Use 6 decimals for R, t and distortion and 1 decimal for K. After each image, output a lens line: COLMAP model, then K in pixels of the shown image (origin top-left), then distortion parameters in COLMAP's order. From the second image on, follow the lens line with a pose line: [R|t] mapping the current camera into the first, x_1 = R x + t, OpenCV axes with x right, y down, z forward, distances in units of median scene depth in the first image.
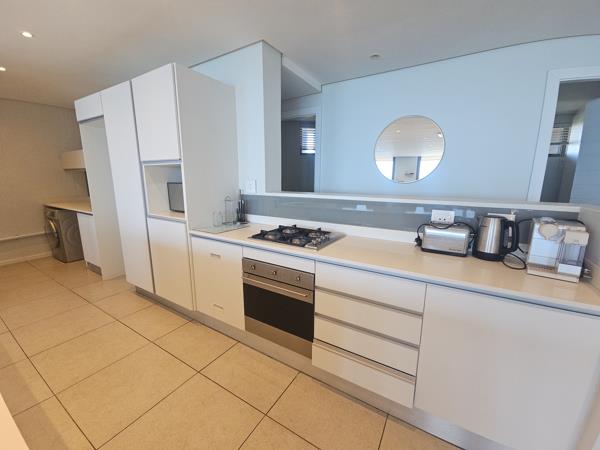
lens RADIAL K [[243.5, 0, 299.3], [0, 243.5, 226.2], [0, 0, 1]] dist [0.001651, -0.001527]
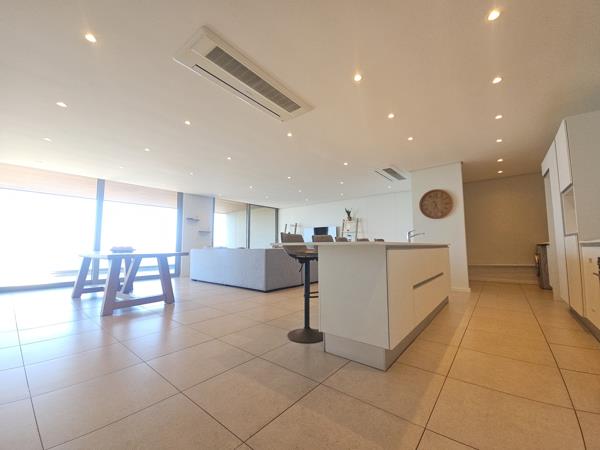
lens RADIAL K [[243.5, 0, 297.4], [0, 243.5, 226.2], [0, 0, 1]] dist [0.001651, -0.001527]
pose [[-0.148380, -0.090718, -0.984761, 0.802273], [-0.187211, 0.980355, -0.062104, 0.245450], [0.971049, 0.175143, -0.162448, -0.119488]]
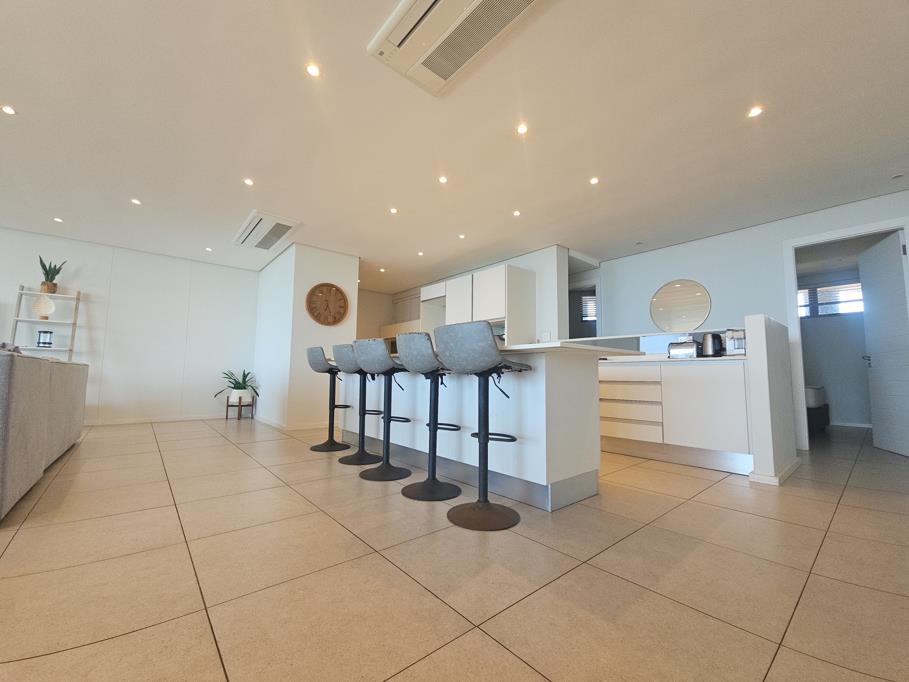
lens RADIAL K [[368.9, 0, 455.6], [0, 368.9, 343.9], [0, 0, 1]] dist [0.001651, -0.001527]
pose [[0.952066, -0.023574, -0.304982, -0.056422], [-0.061133, 0.962248, -0.265219, 0.476846], [0.299721, 0.271151, 0.914683, -1.083388]]
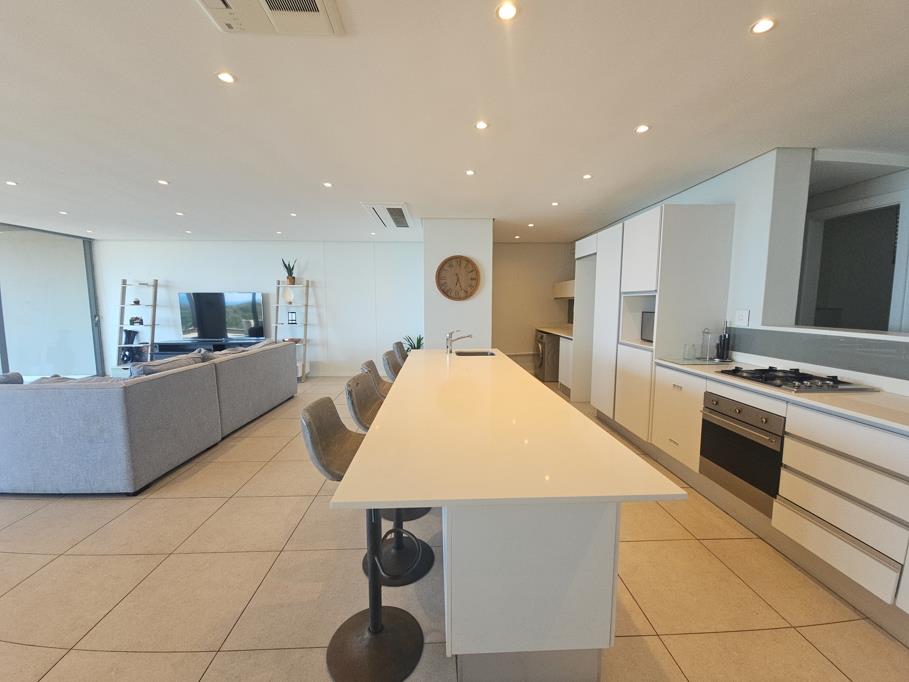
lens RADIAL K [[368.9, 0, 453.3], [0, 368.9, 344.6], [0, 0, 1]] dist [0.001651, -0.001527]
pose [[0.556078, 0.085923, -0.826677, 0.308905], [-0.153435, 0.988159, -0.000503, 0.078458], [0.816845, 0.127121, 0.562676, -0.498121]]
